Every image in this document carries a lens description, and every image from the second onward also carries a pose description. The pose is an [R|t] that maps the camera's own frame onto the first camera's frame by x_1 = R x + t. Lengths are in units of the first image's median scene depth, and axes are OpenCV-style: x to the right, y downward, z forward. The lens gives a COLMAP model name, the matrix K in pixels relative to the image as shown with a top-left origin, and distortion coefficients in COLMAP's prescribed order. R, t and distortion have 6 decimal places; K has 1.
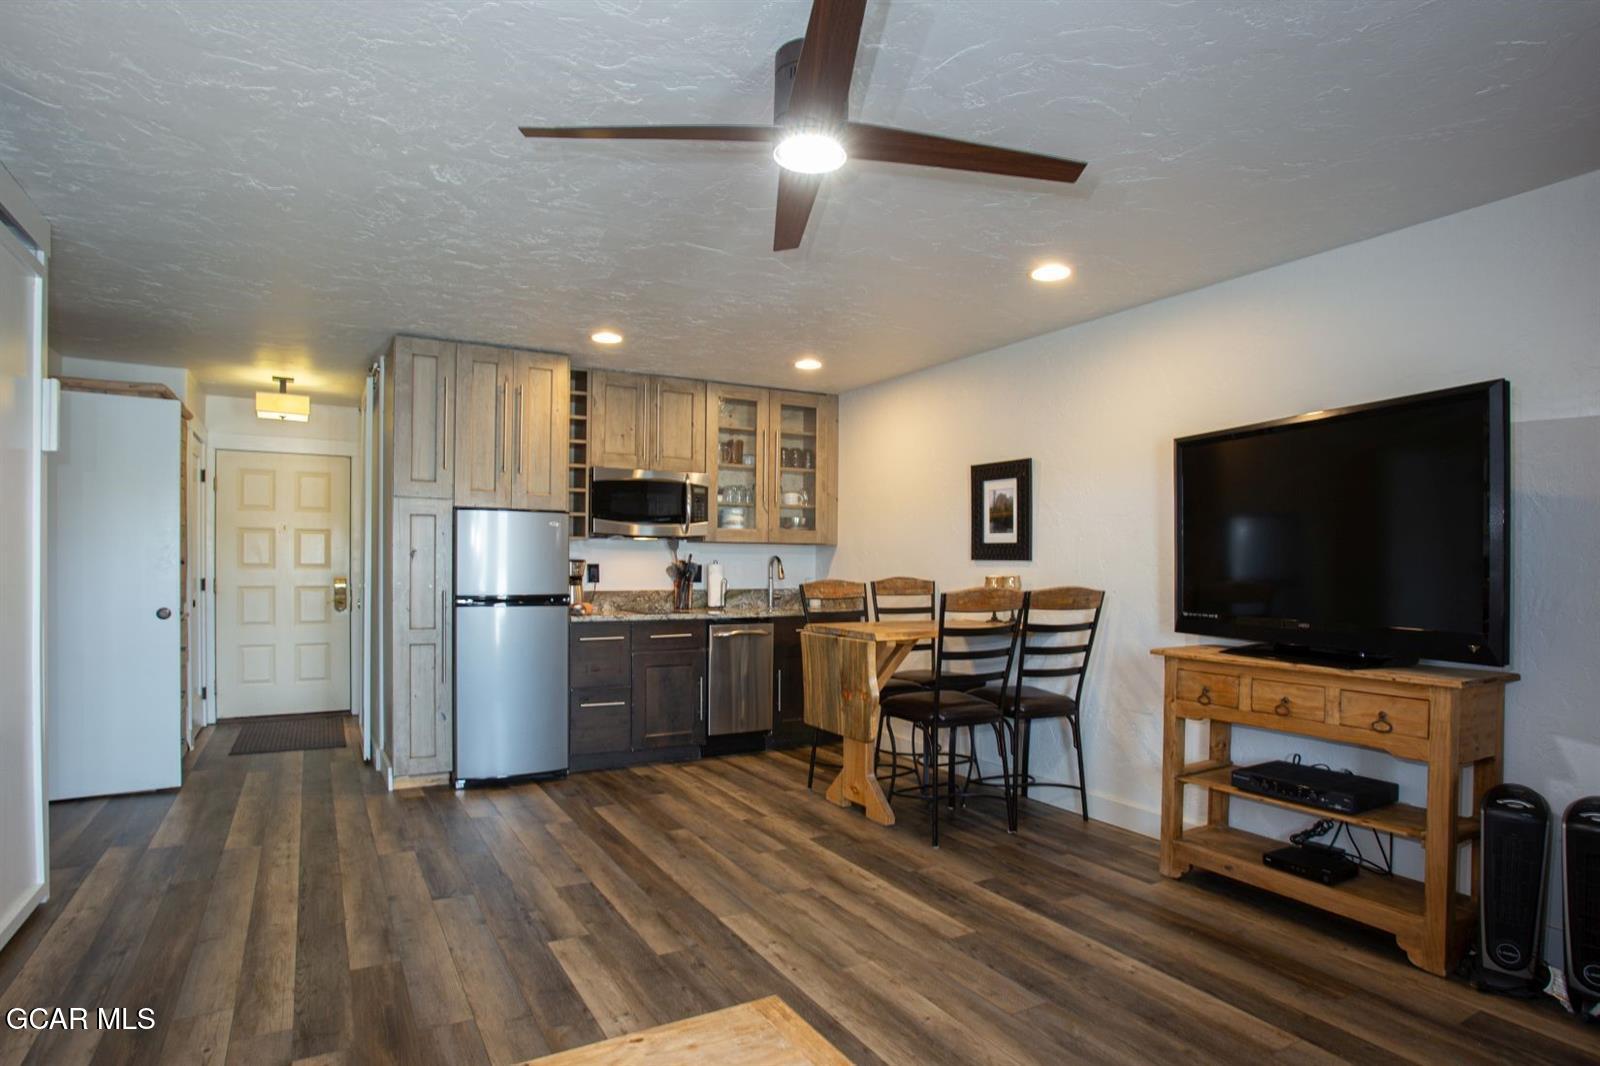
lens RADIAL K [[866.1, 0, 774.6], [0, 866.1, 571.1], [0, 0, 1]] dist [-0.042380, -0.000058]
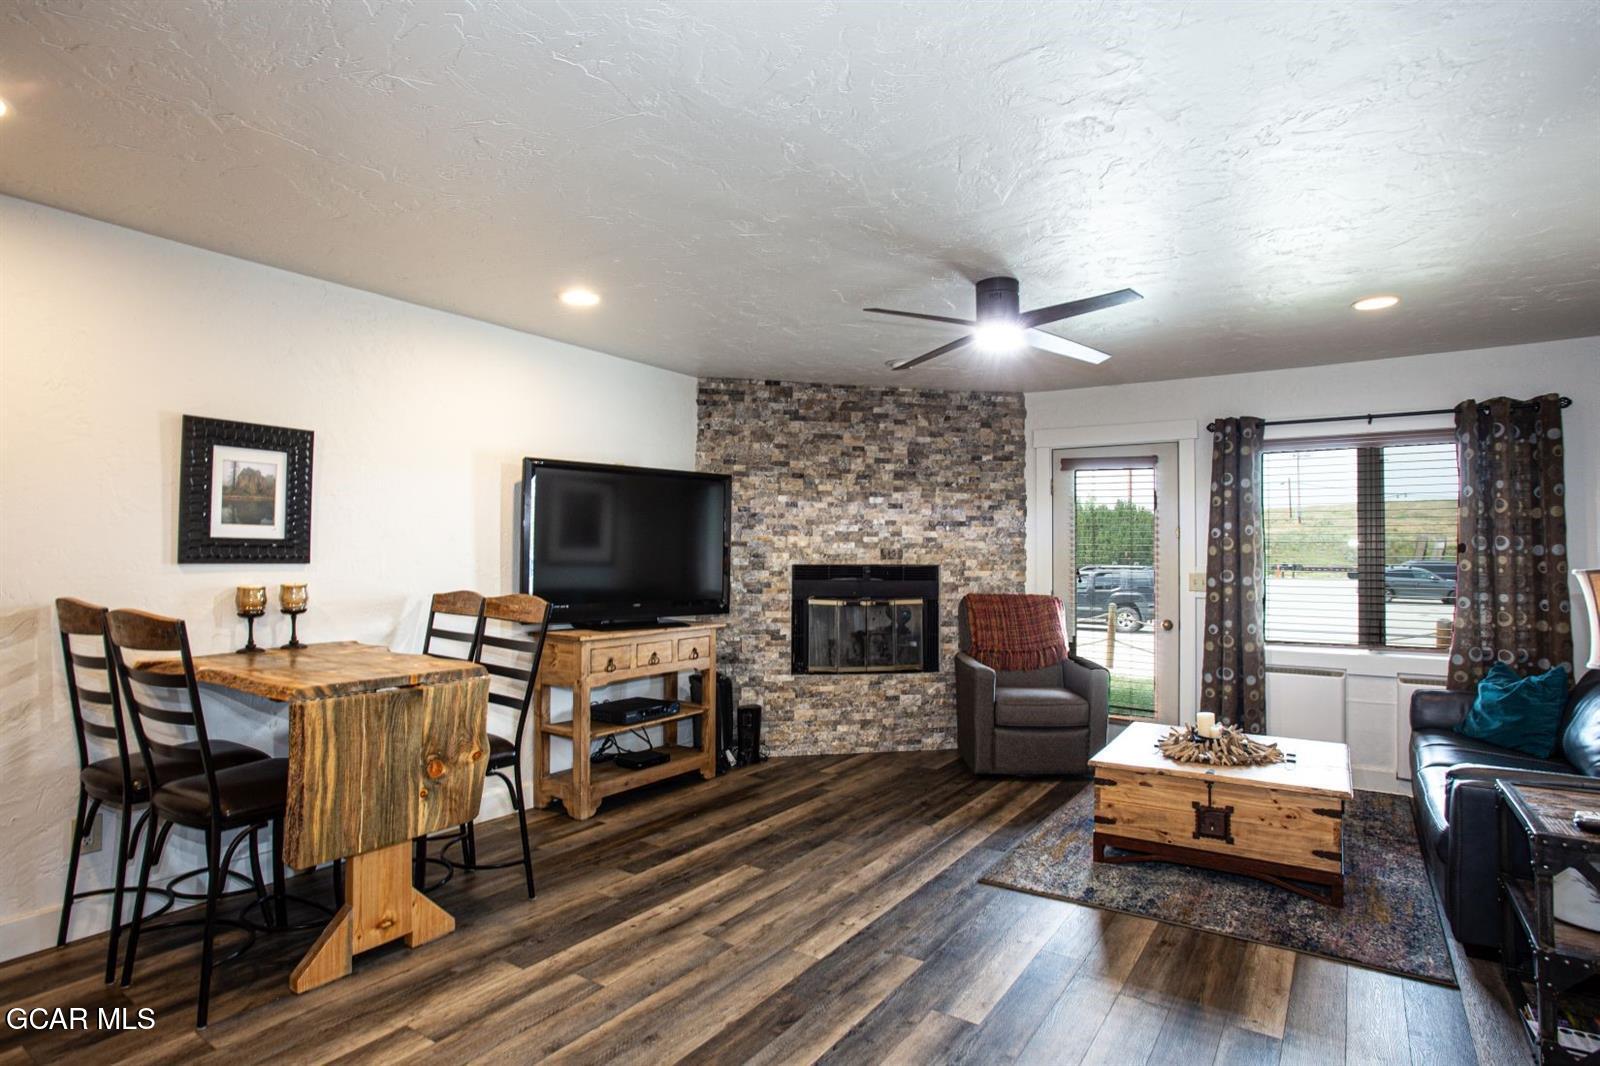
lens RADIAL K [[866.1, 0, 798.2], [0, 866.1, 528.2], [0, 0, 1]] dist [-0.042380, -0.000058]
pose [[-0.472473, 0.019631, 0.881127, -0.832762], [-0.000507, 0.999746, -0.022545, -0.037835], [-0.881345, -0.011099, -0.472343, 1.389066]]
